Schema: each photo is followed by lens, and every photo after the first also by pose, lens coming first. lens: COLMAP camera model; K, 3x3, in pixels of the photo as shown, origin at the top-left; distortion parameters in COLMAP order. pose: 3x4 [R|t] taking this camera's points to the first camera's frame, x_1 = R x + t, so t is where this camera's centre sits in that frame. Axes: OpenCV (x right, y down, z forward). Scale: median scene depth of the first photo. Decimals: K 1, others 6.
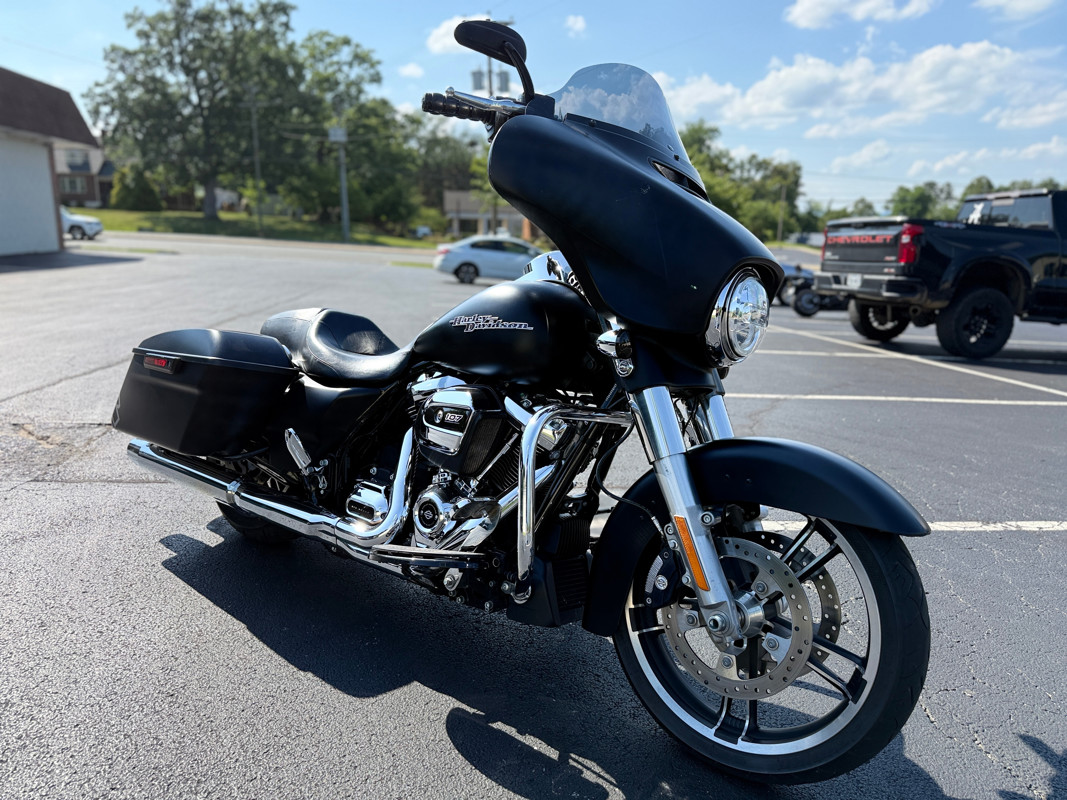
lens RADIAL K [[752.7, 0, 540.2], [0, 752.7, 403.8], [0, 0, 1]] dist [0.036057, -0.070131]
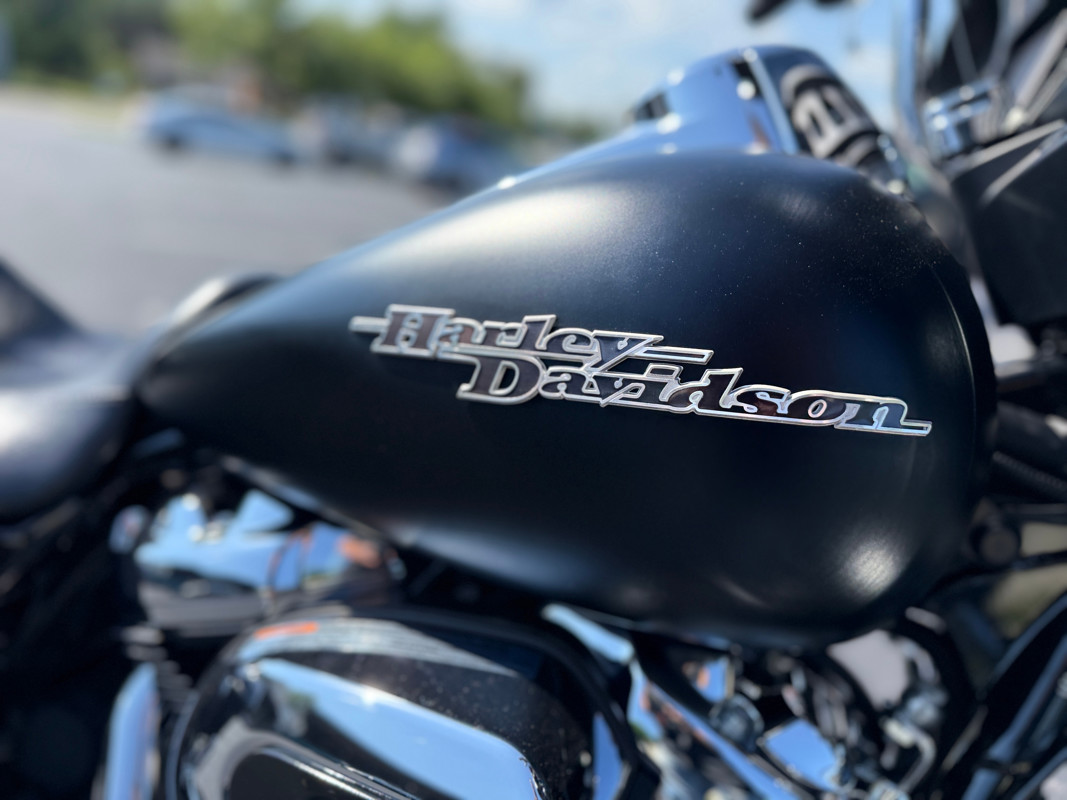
lens RADIAL K [[752.7, 0, 540.2], [0, 752.7, 403.8], [0, 0, 1]] dist [0.036057, -0.070131]
pose [[0.938038, -0.015474, 0.346187, -0.027188], [-0.031133, 0.991200, 0.128662, -0.021827], [-0.345132, -0.131467, 0.929301, 0.149534]]
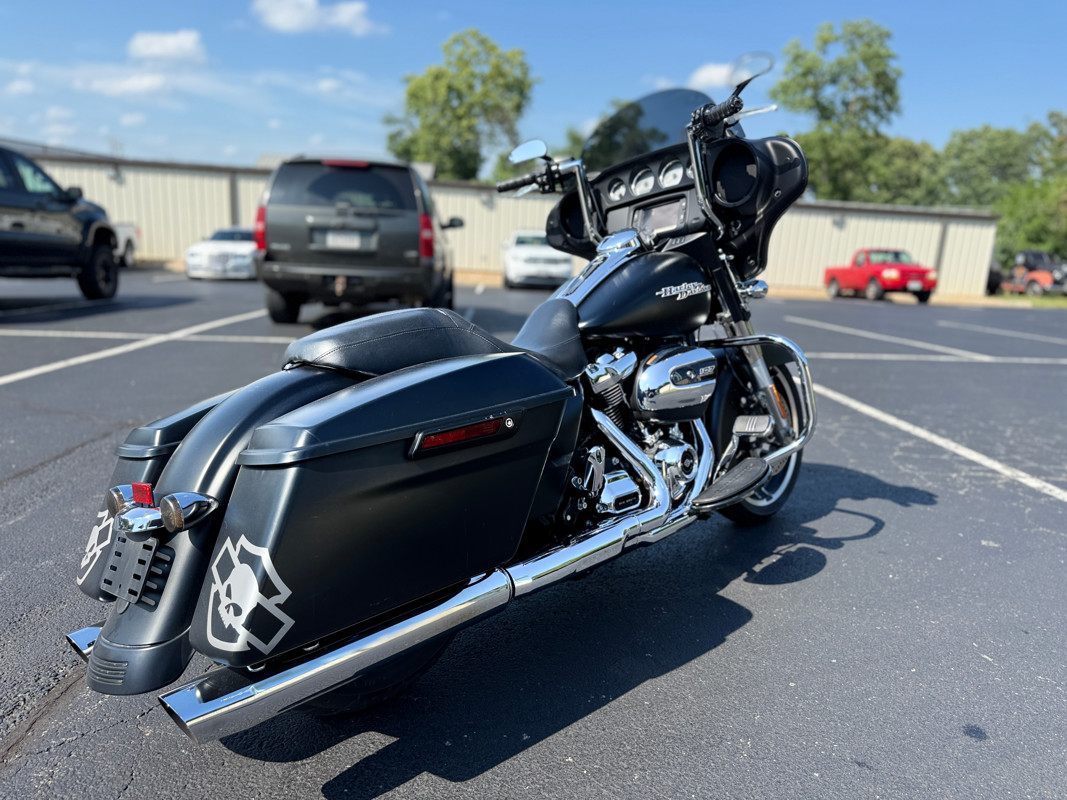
lens RADIAL K [[752.7, 0, 540.2], [0, 752.7, 403.8], [0, 0, 1]] dist [0.036057, -0.070131]
pose [[0.087368, -0.237179, 0.967529, -0.234834], [0.167222, 0.960953, 0.220467, -0.042635], [-0.982041, 0.142531, 0.123618, 0.199861]]
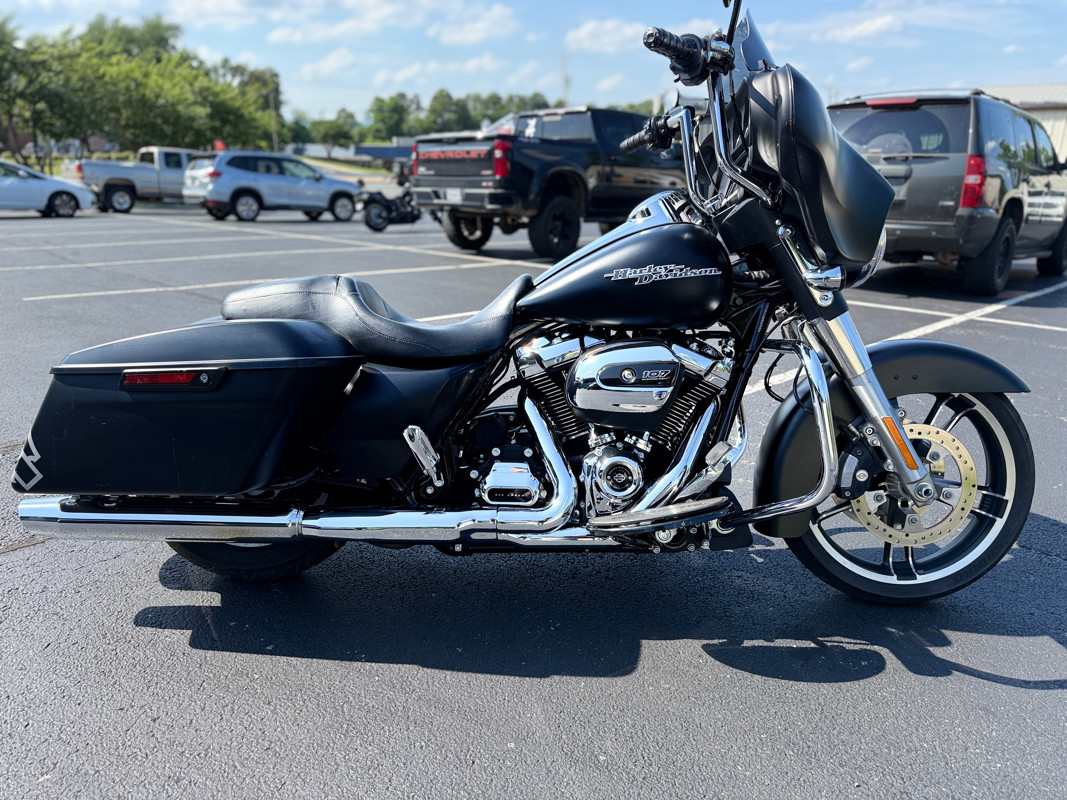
lens RADIAL K [[752.7, 0, 540.2], [0, 752.7, 403.8], [0, 0, 1]] dist [0.036057, -0.070131]
pose [[0.805325, -0.203391, 0.556852, -0.141085], [0.141515, 0.978105, 0.152594, -0.020308], [-0.575696, -0.044085, 0.816475, 0.050719]]
